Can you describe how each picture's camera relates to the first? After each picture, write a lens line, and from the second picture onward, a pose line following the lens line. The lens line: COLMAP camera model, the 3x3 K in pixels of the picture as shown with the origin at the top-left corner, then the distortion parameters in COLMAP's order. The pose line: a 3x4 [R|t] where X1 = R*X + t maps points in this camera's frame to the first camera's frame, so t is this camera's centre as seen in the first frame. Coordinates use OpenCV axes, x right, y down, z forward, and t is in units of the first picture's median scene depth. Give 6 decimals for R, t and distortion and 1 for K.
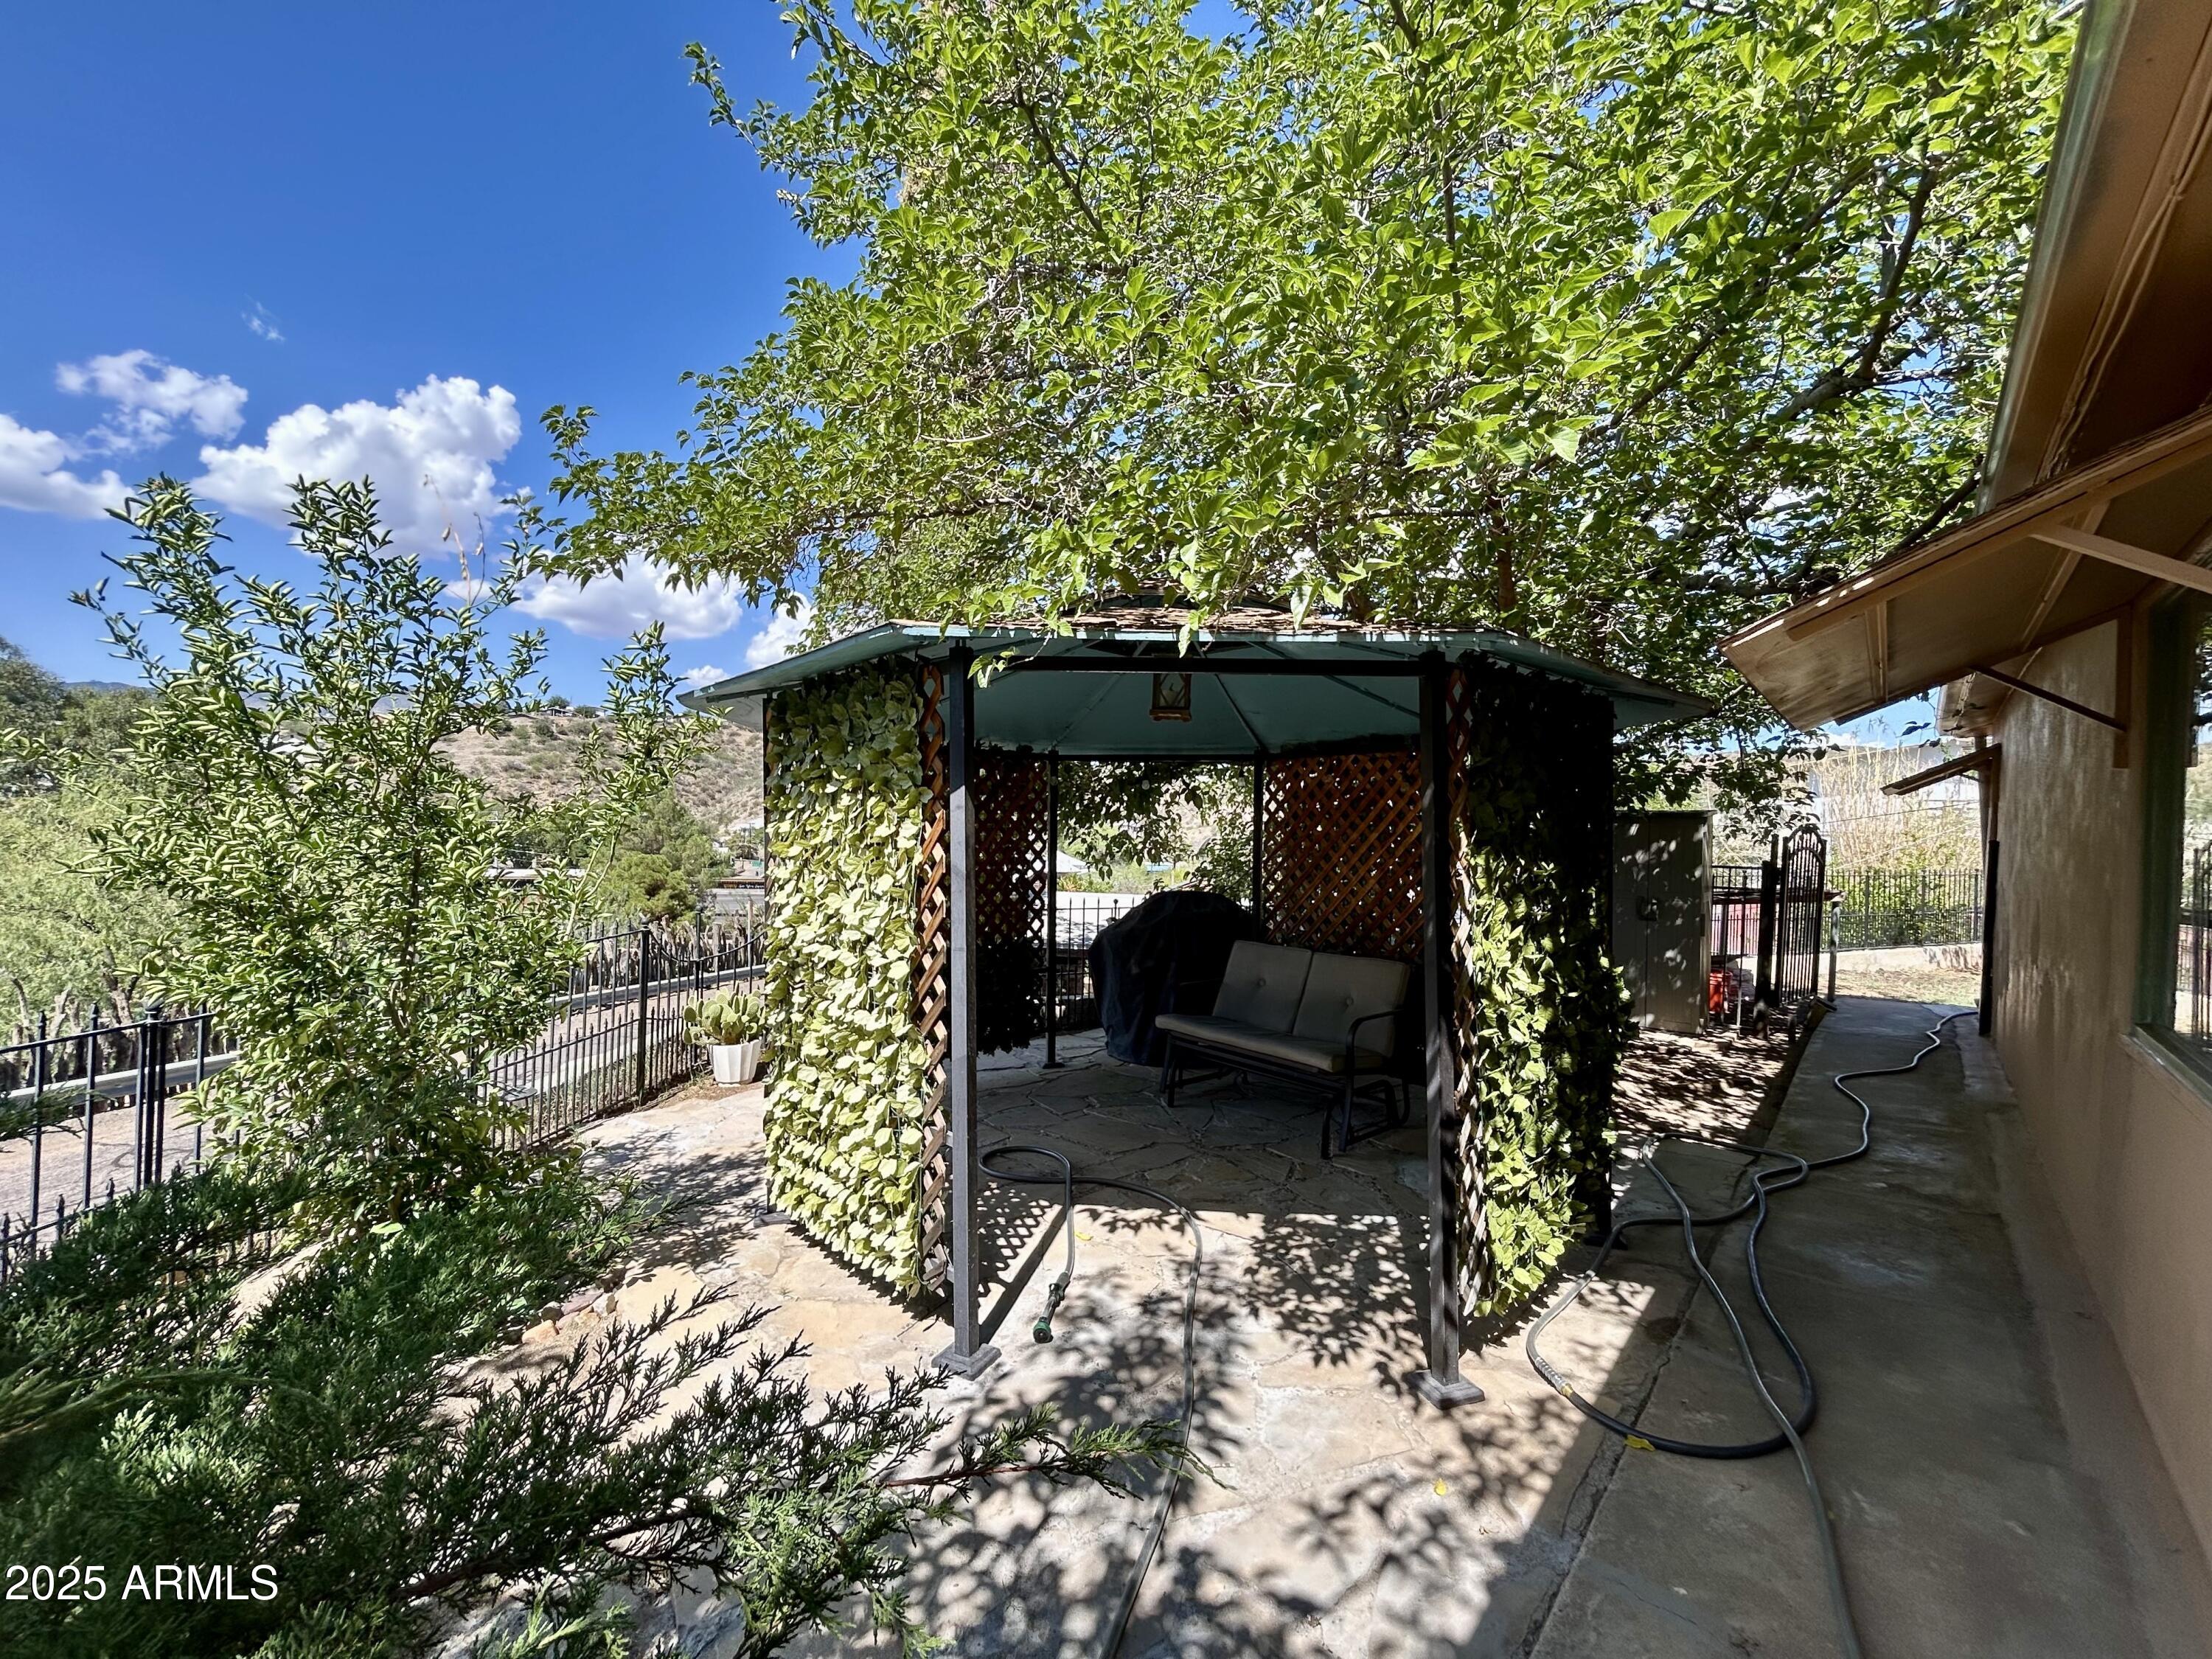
lens RADIAL K [[893.7, 0, 1100.4], [0, 893.7, 836.3], [0, 0, 1]] dist [0.007217, 0.000034]
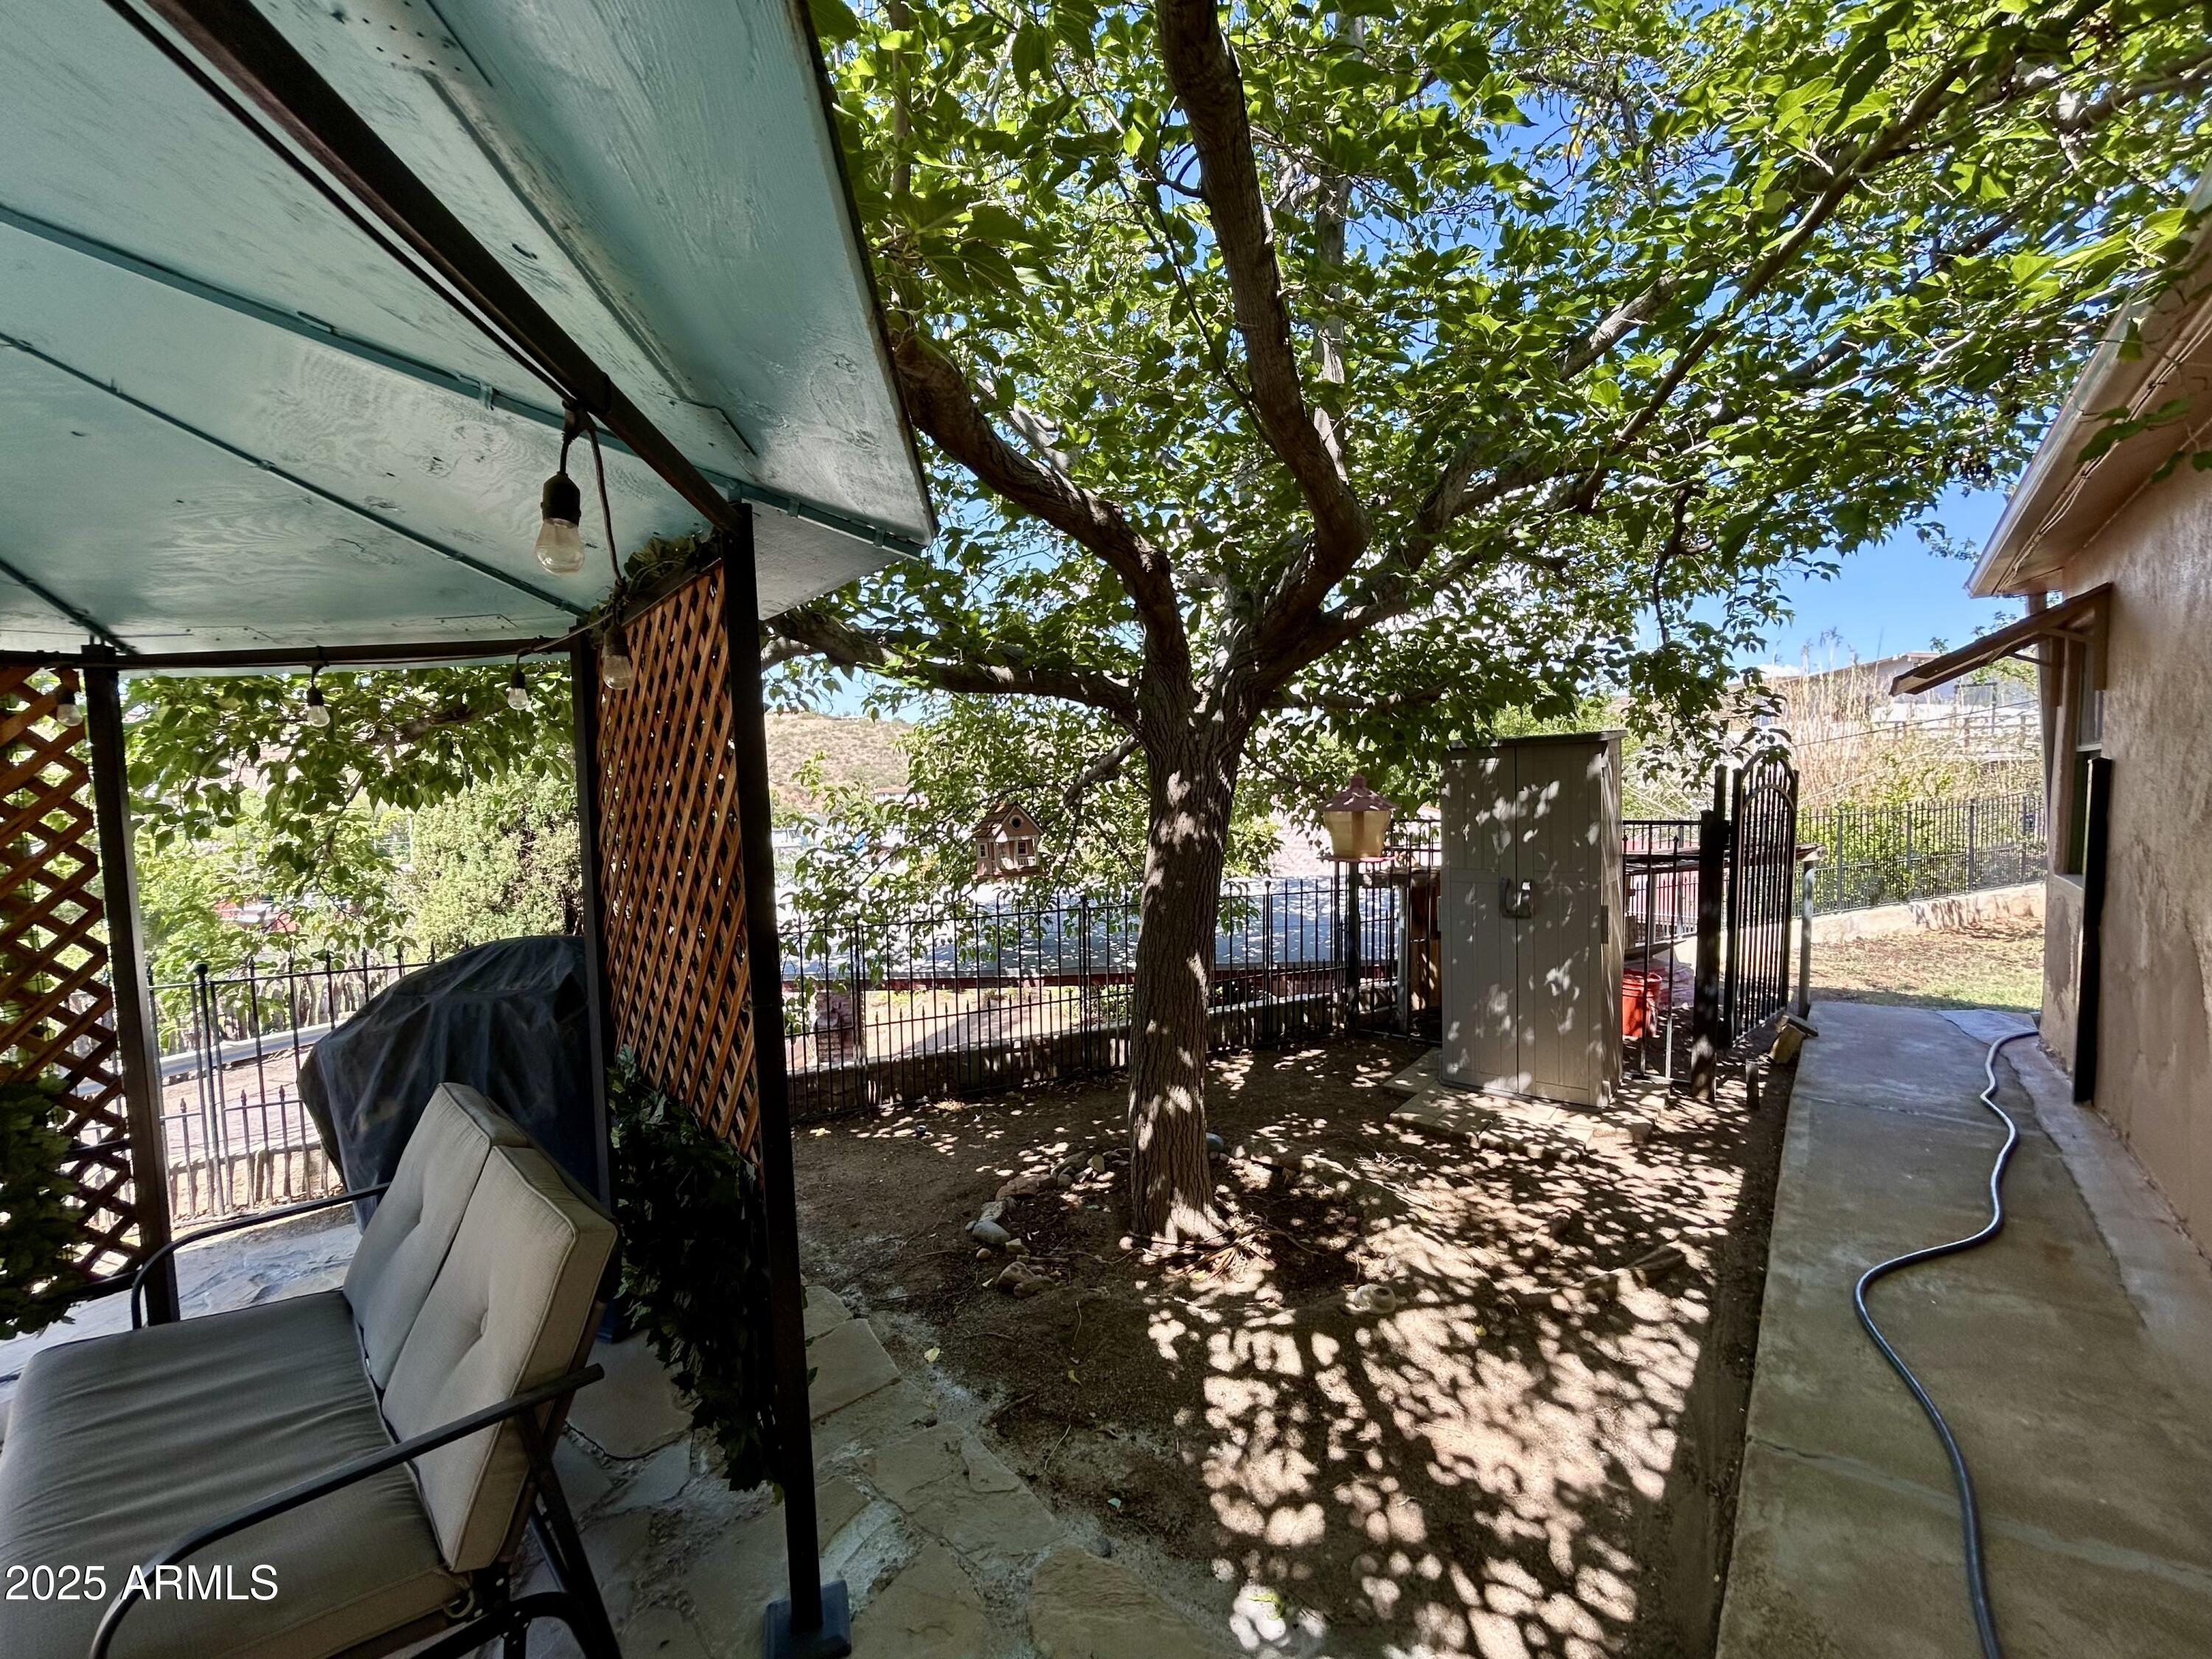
lens RADIAL K [[882.6, 0, 1106.0], [0, 882.6, 829.5], [0, 0, 1]] dist [0.000082, -0.000056]
pose [[0.998350, -0.046541, 0.033620, 0.322610], [0.045268, 0.998264, 0.037691, -0.000681], [-0.035315, -0.036107, 0.998724, 0.426971]]
